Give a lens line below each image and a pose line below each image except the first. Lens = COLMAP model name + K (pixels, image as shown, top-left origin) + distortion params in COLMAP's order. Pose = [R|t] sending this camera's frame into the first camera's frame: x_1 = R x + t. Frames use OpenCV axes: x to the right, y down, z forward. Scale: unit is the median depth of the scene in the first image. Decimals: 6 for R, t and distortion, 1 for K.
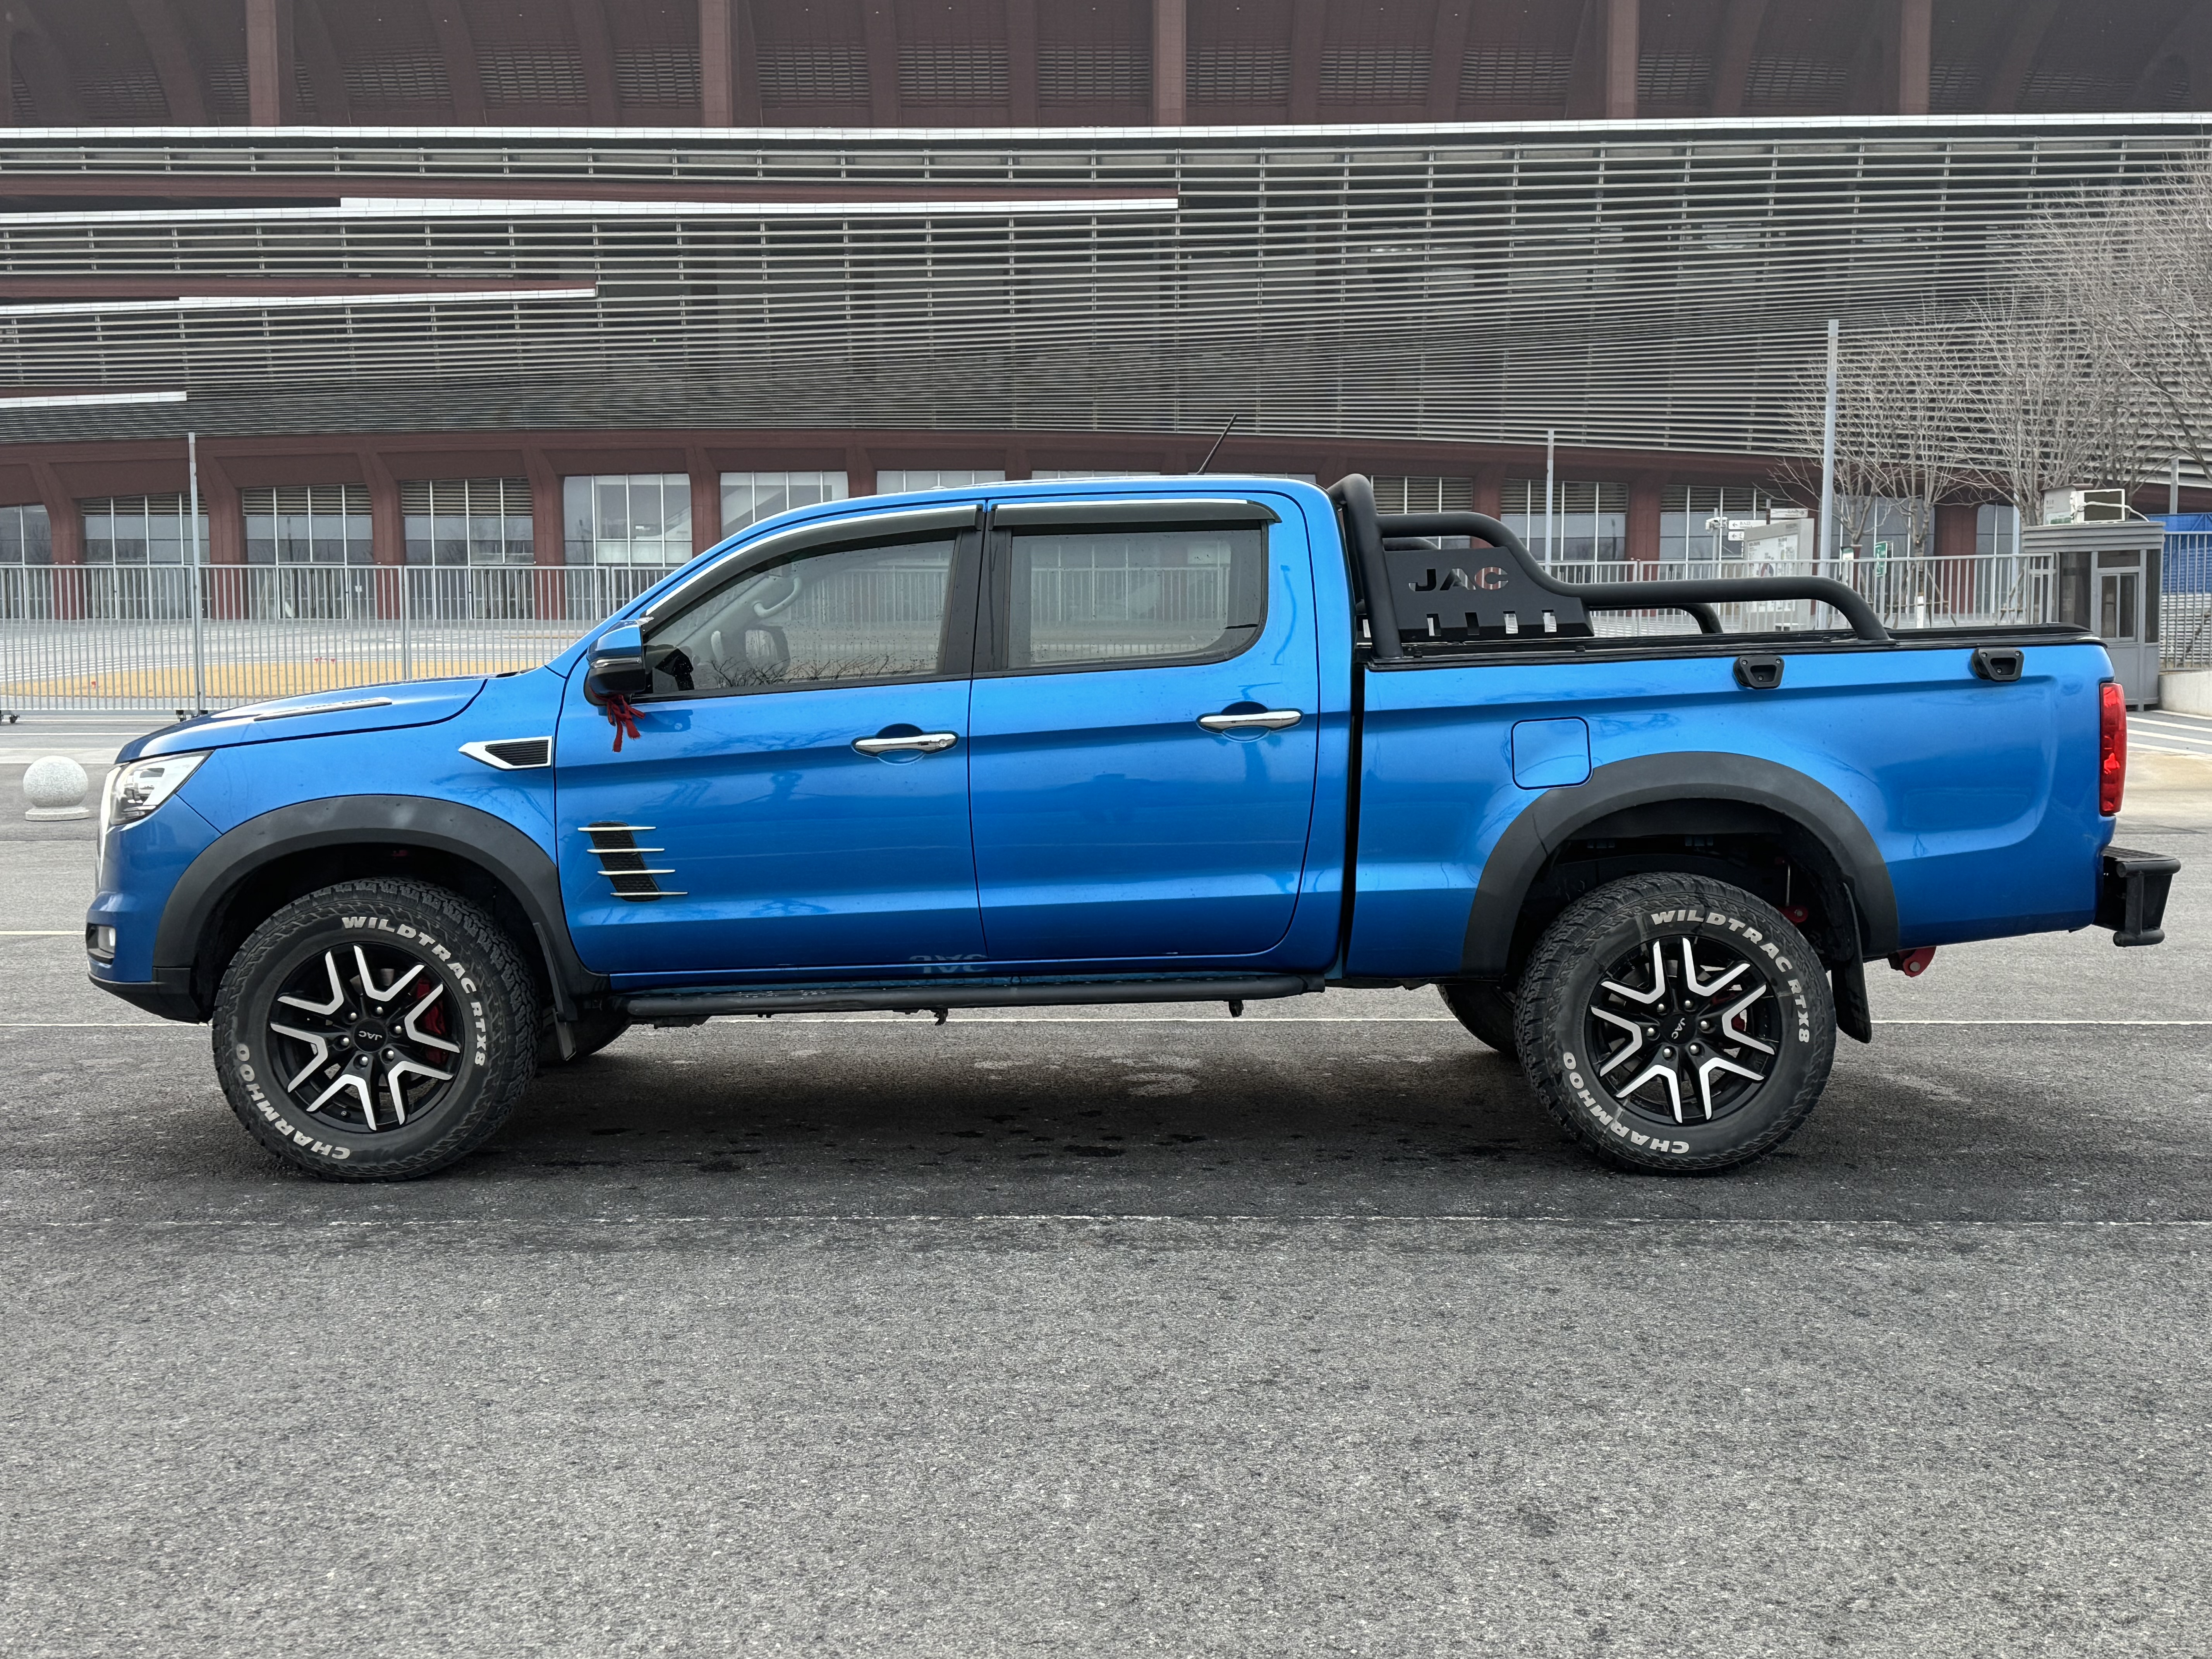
lens RADIAL K [[2258.8, 0, 1106.0], [0, 2258.8, 829.5], [0, 0, 1]] dist [0.196219, -0.435469]
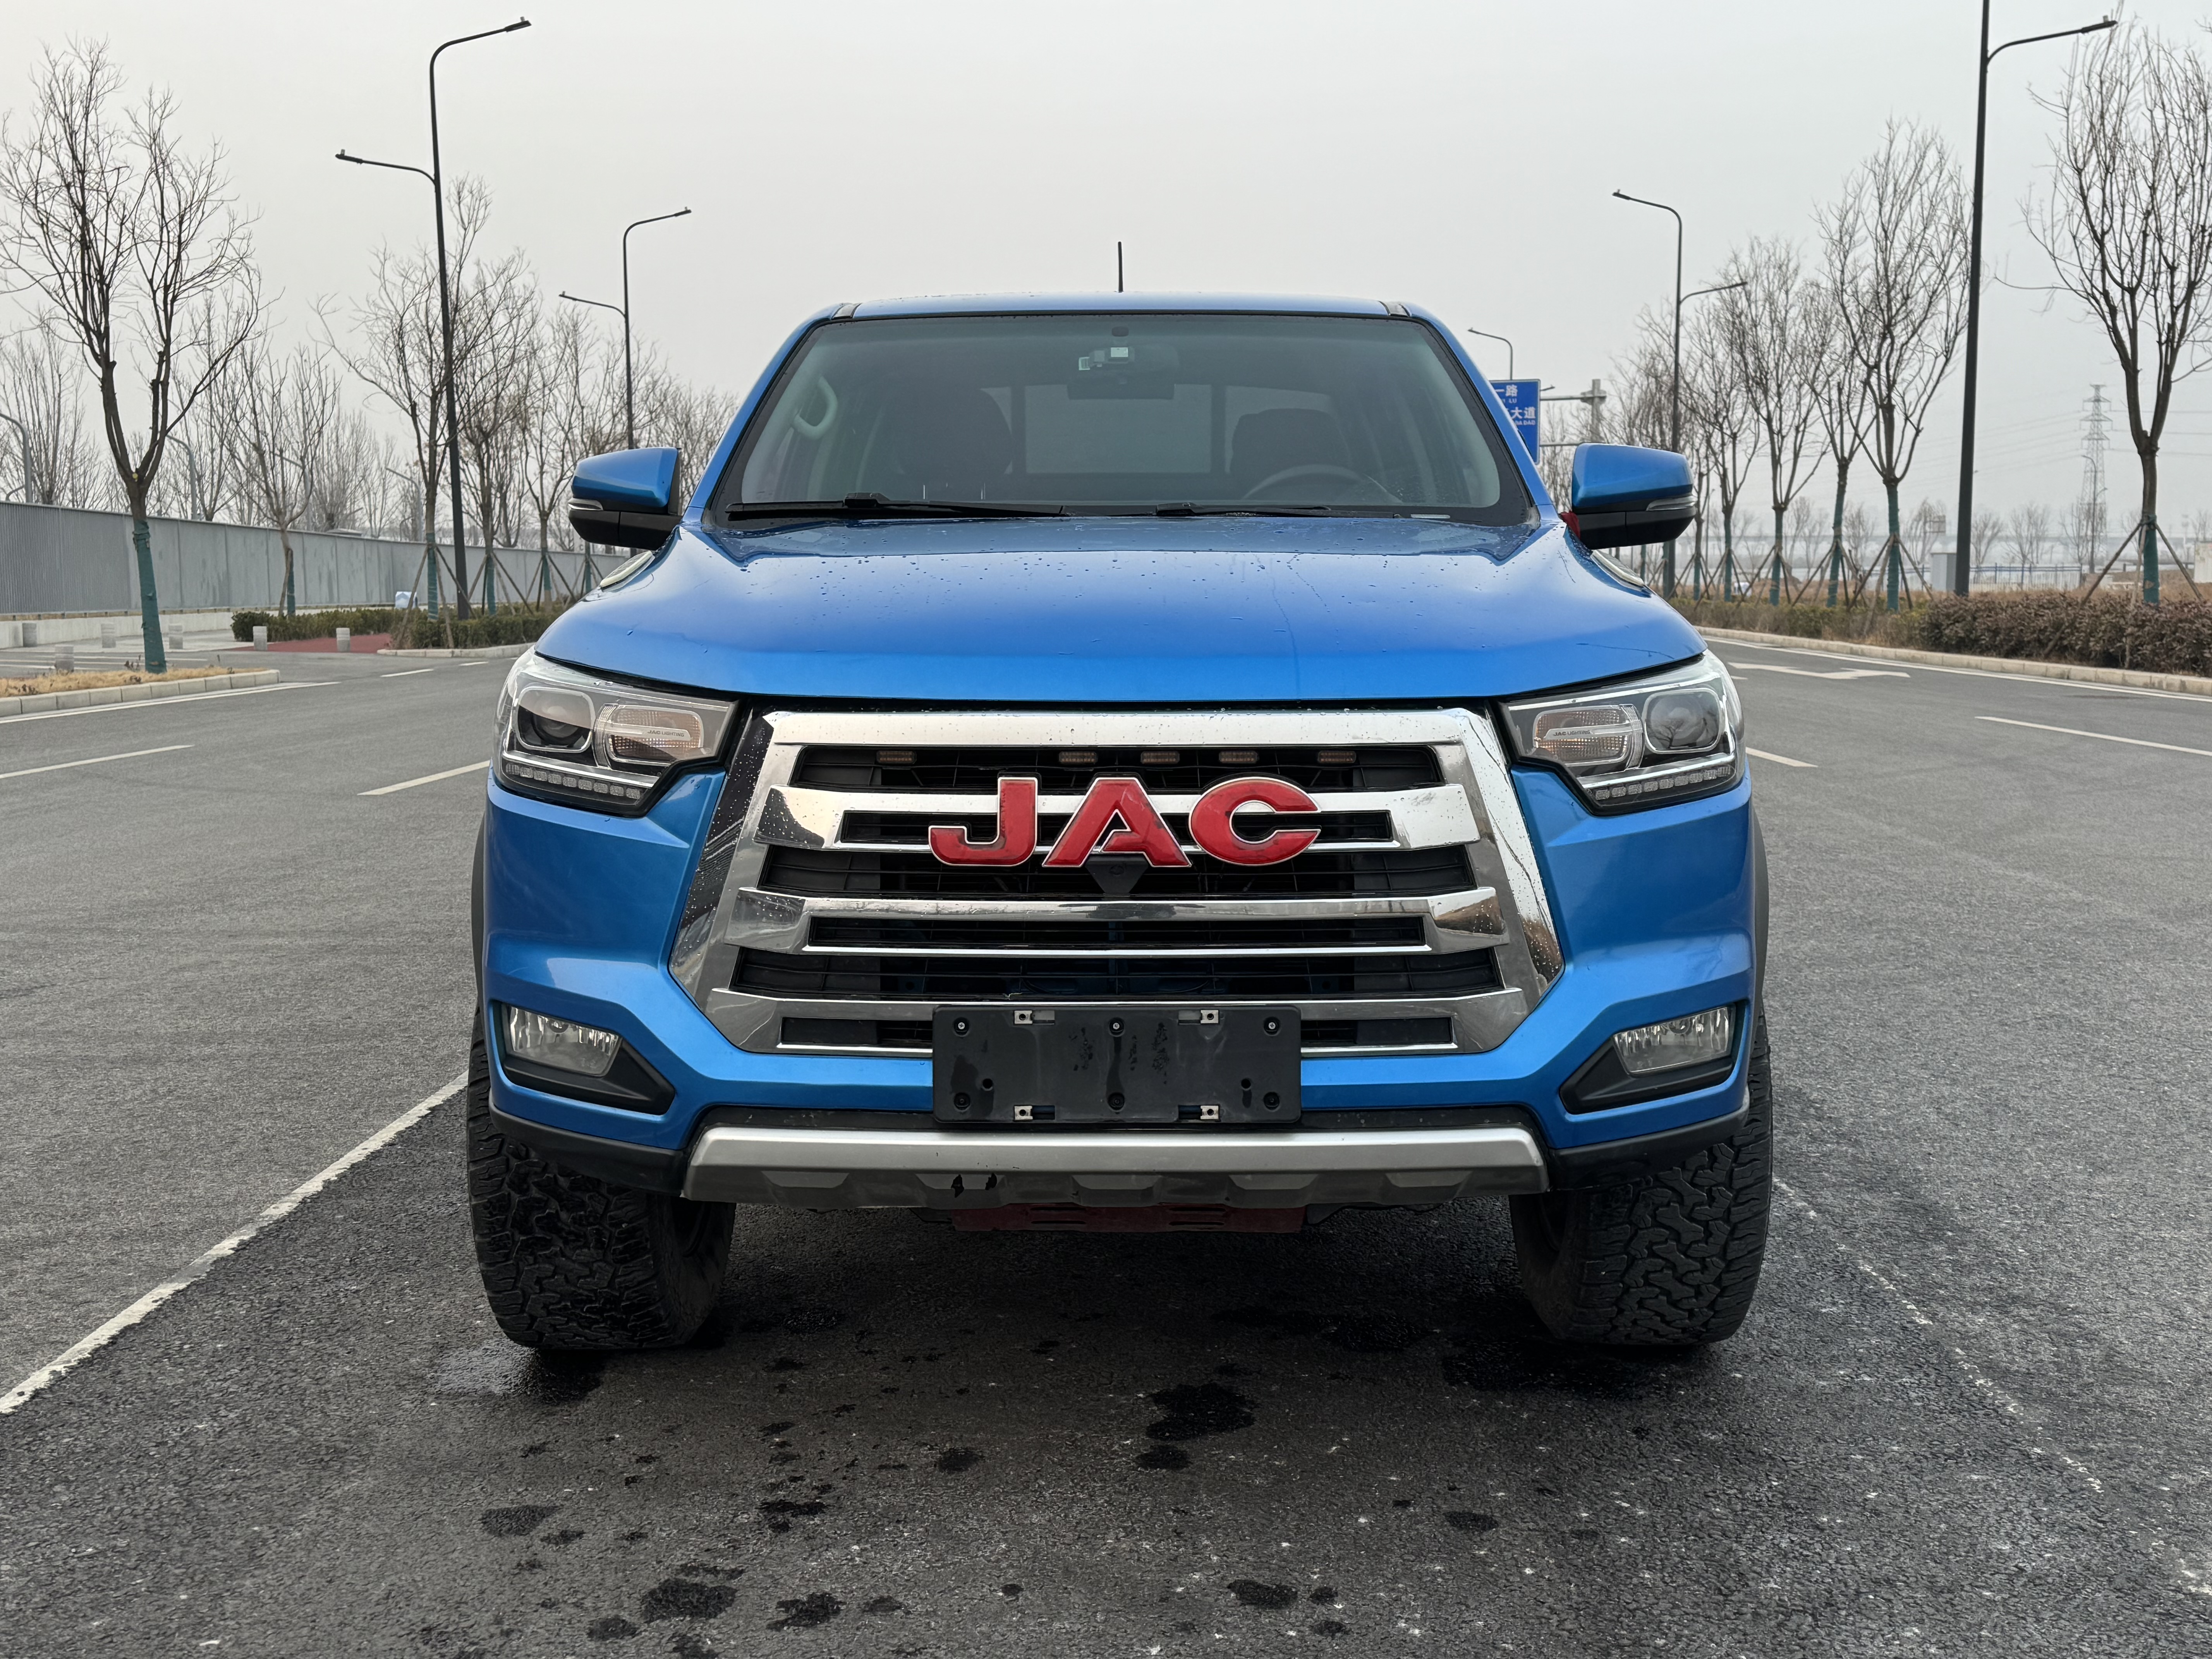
lens RADIAL K [[2258.8, 0, 1106.0], [0, 2258.8, 829.5], [0, 0, 1]] dist [0.196219, -0.435469]
pose [[0.004656, -0.102067, 0.994767, -1.551894], [0.086119, 0.991123, 0.101290, -0.095503], [-0.996274, 0.085196, 0.013405, 1.902615]]
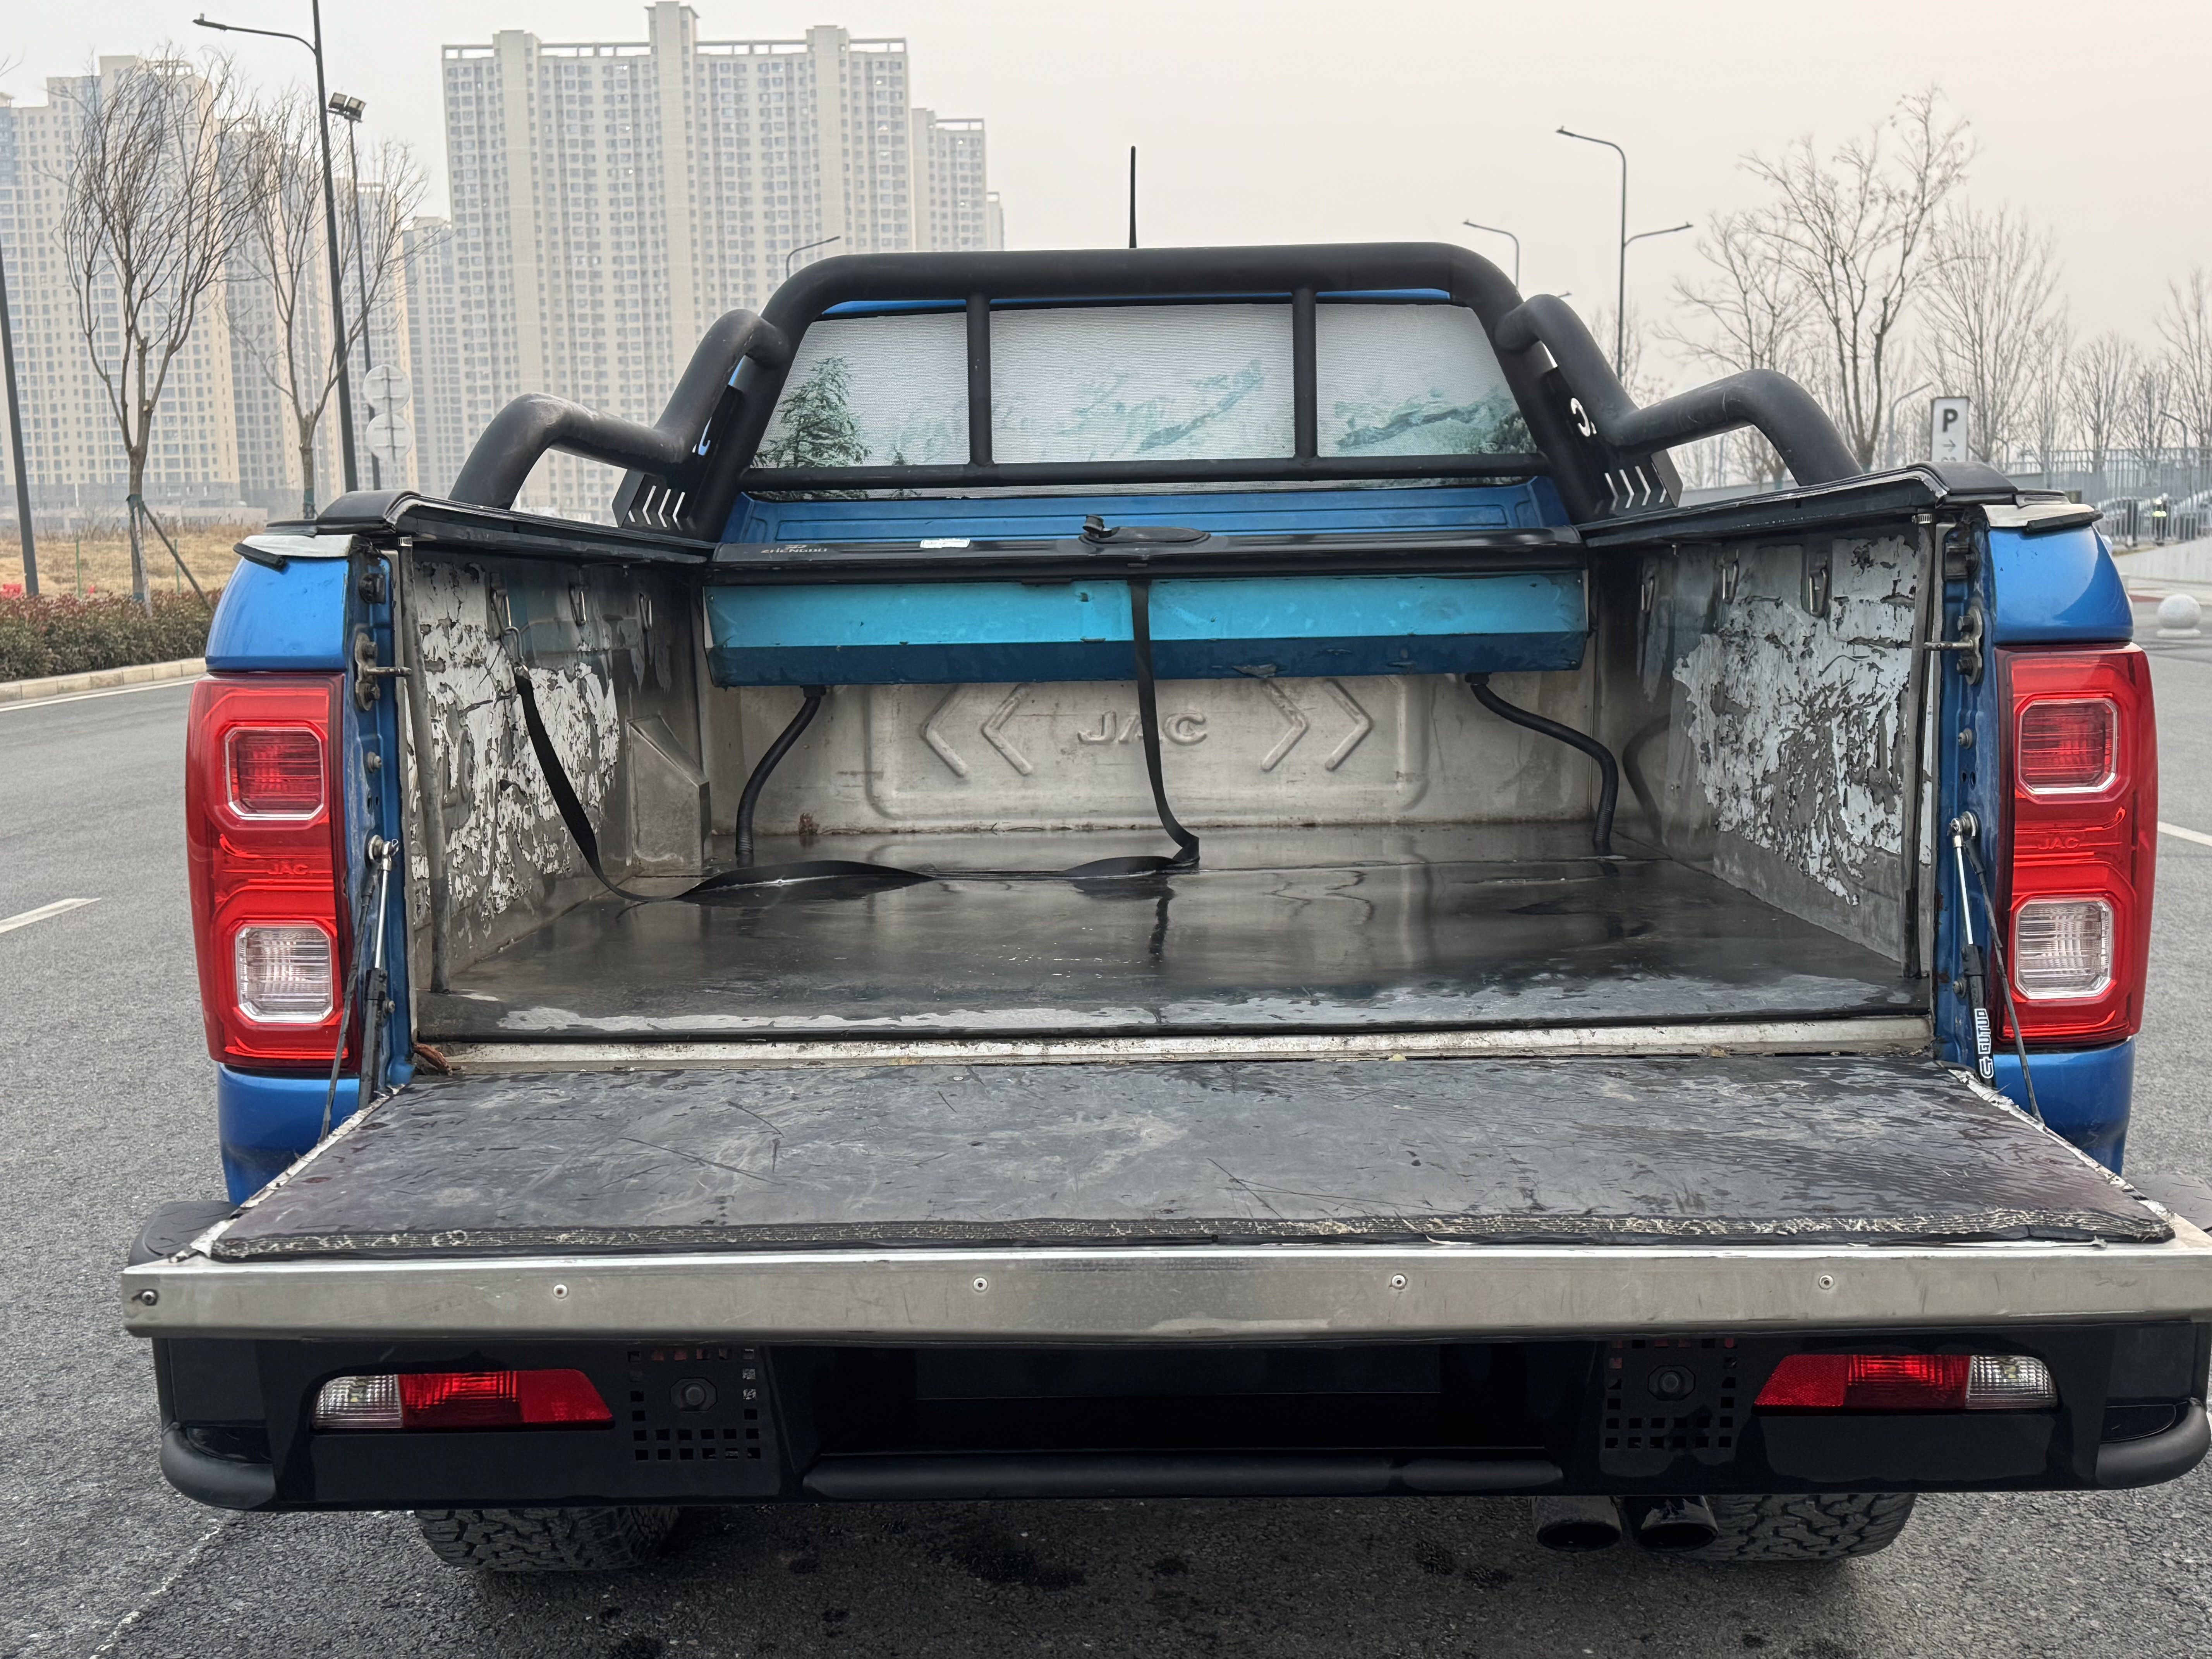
lens RADIAL K [[2258.8, 0, 1106.0], [0, 2258.8, 829.5], [0, 0, 1]] dist [0.196219, -0.435469]
pose [[-0.011187, 0.128715, -0.991619, 1.279847], [-0.062424, 0.989656, 0.129164, -0.154786], [0.997987, 0.063345, -0.003036, 1.891398]]
